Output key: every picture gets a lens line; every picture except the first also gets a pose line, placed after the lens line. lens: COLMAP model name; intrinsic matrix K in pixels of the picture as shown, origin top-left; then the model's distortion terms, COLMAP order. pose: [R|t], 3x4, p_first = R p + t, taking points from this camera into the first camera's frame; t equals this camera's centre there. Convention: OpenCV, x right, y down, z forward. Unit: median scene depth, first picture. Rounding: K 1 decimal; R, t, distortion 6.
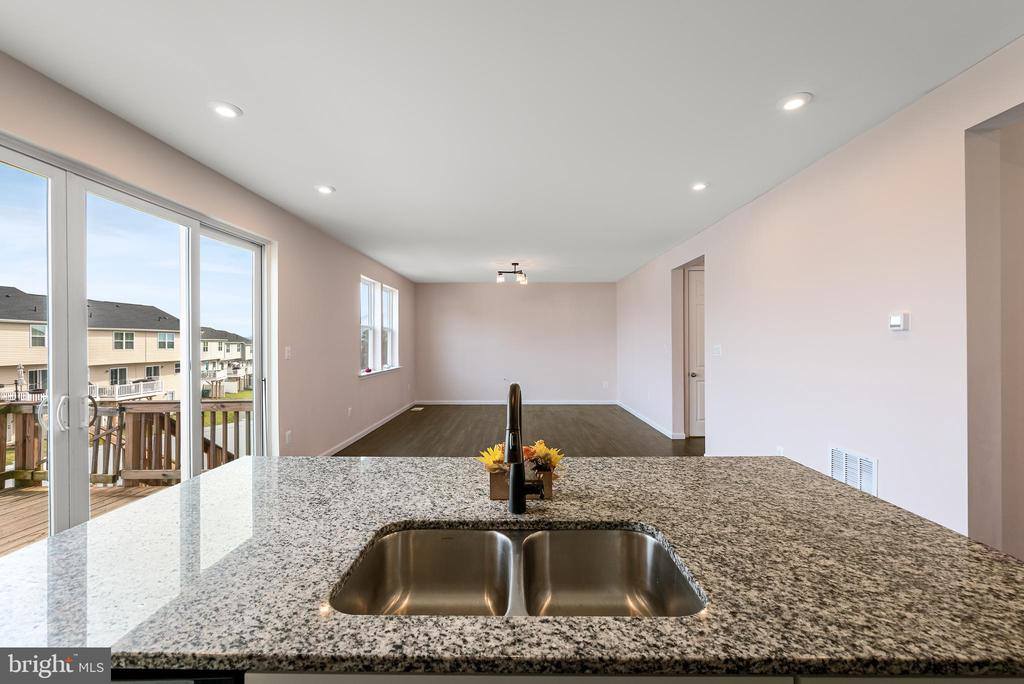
lens RADIAL K [[404.8, 0, 515.0], [0, 404.8, 350.9], [0, 0, 1]] dist [0.003998, -0.000706]
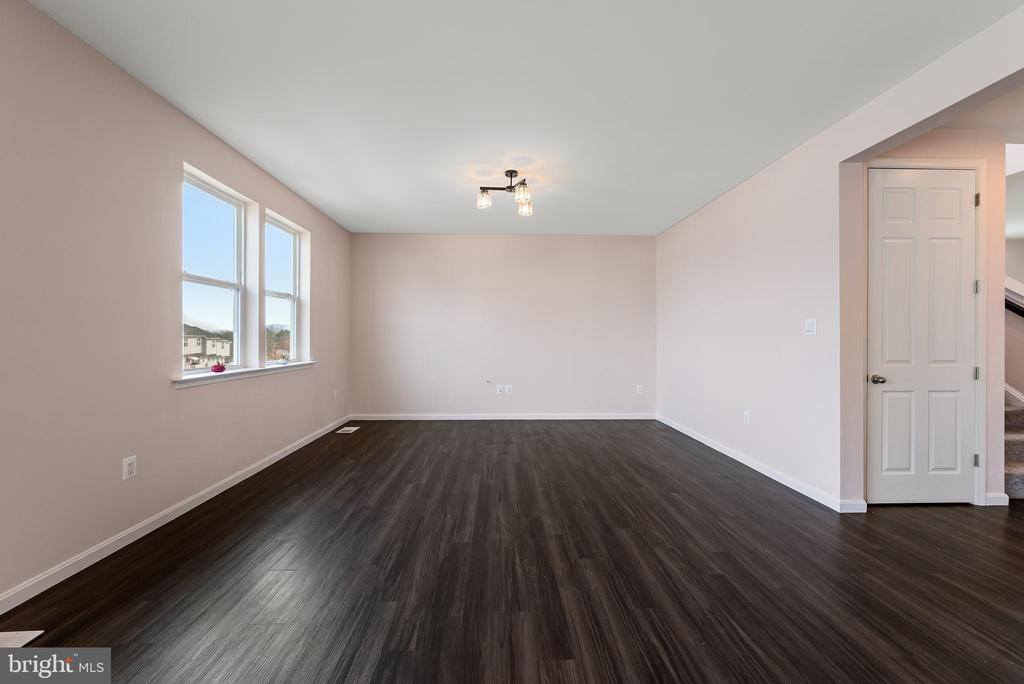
lens RADIAL K [[404.8, 0, 509.4], [0, 404.8, 346.0], [0, 0, 1]] dist [0.003998, -0.000706]
pose [[0.999099, 0.004611, 0.042196, -0.021496], [-0.004512, 0.999987, -0.002423, 0.016644], [-0.042207, 0.002231, 0.999106, 0.409501]]
